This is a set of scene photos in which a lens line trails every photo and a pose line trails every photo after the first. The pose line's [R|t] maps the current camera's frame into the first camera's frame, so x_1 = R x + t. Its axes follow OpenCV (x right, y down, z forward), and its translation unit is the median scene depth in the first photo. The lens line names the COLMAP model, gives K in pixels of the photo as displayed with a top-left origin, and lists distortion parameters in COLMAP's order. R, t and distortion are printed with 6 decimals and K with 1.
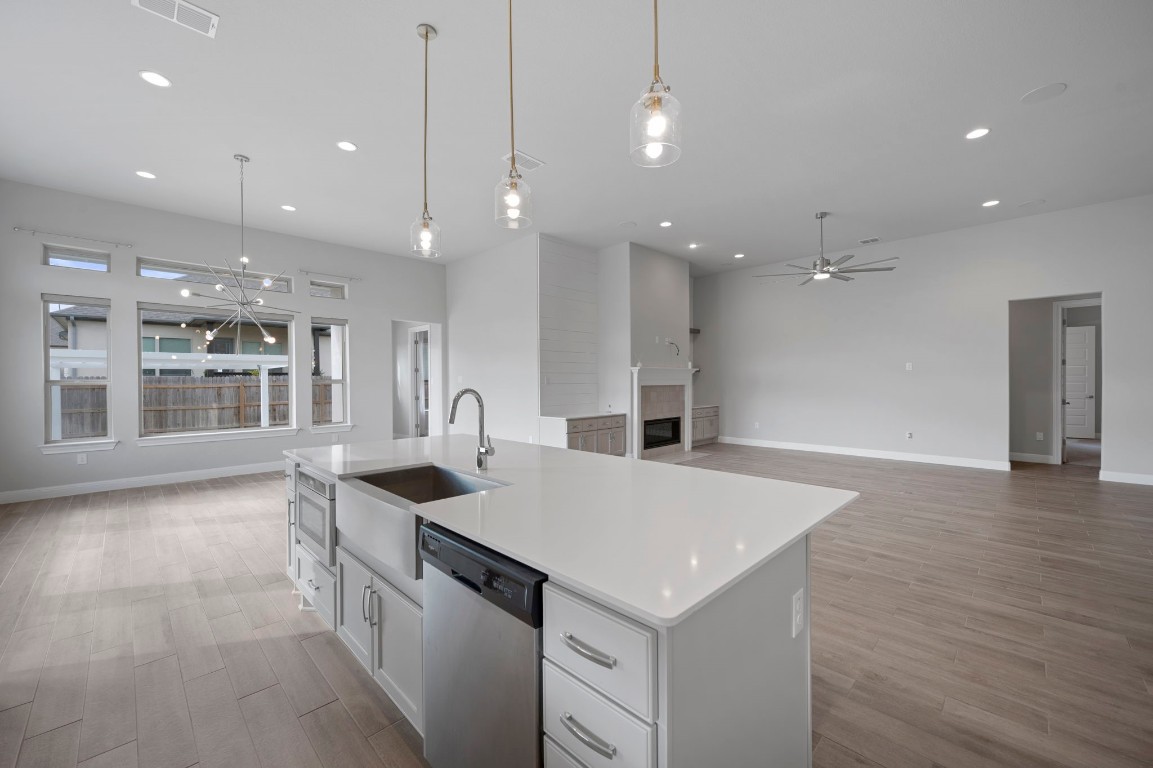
lens RADIAL K [[451.0, 0, 576.1], [0, 451.0, 385.9], [0, 0, 1]] dist [0.000538, -0.000034]
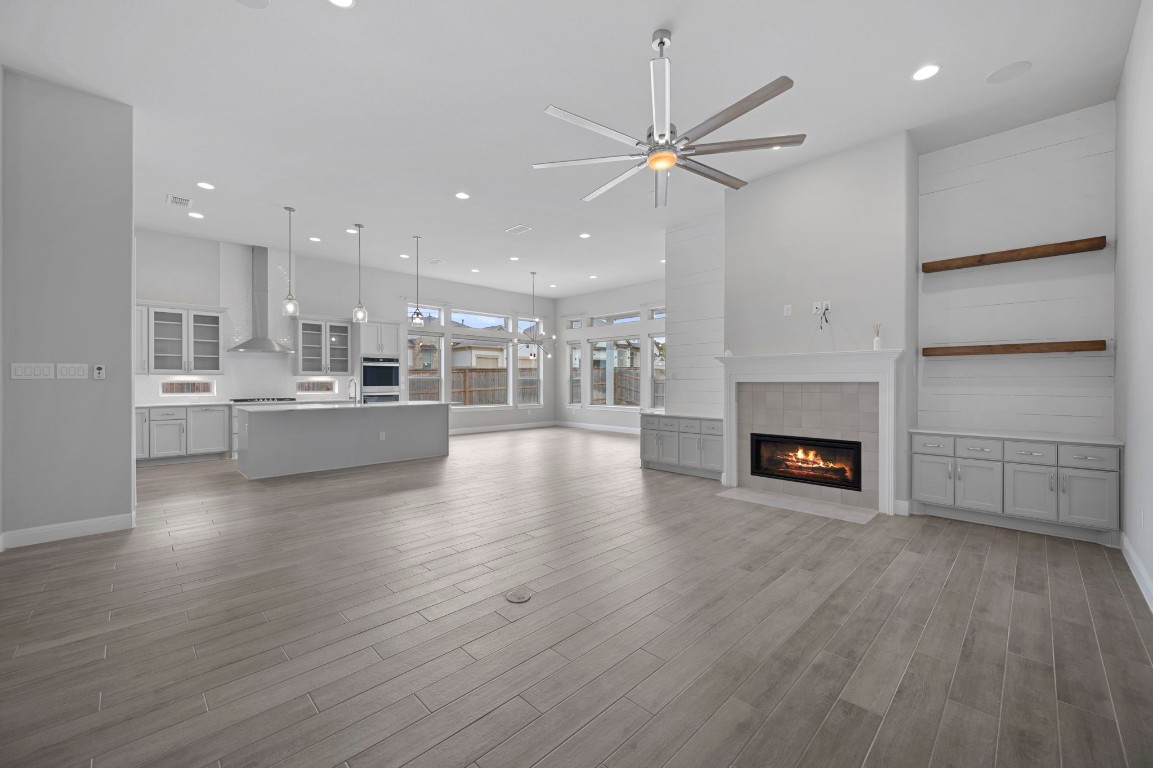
lens RADIAL K [[451.0, 0, 573.9], [0, 451.0, 380.4], [0, 0, 1]] dist [0.000538, -0.000034]
pose [[-0.015182, 0.003041, -0.999880, 0.847864], [-0.006338, 0.999975, 0.003137, -0.005151], [0.999865, 0.006384, -0.015163, 0.733113]]
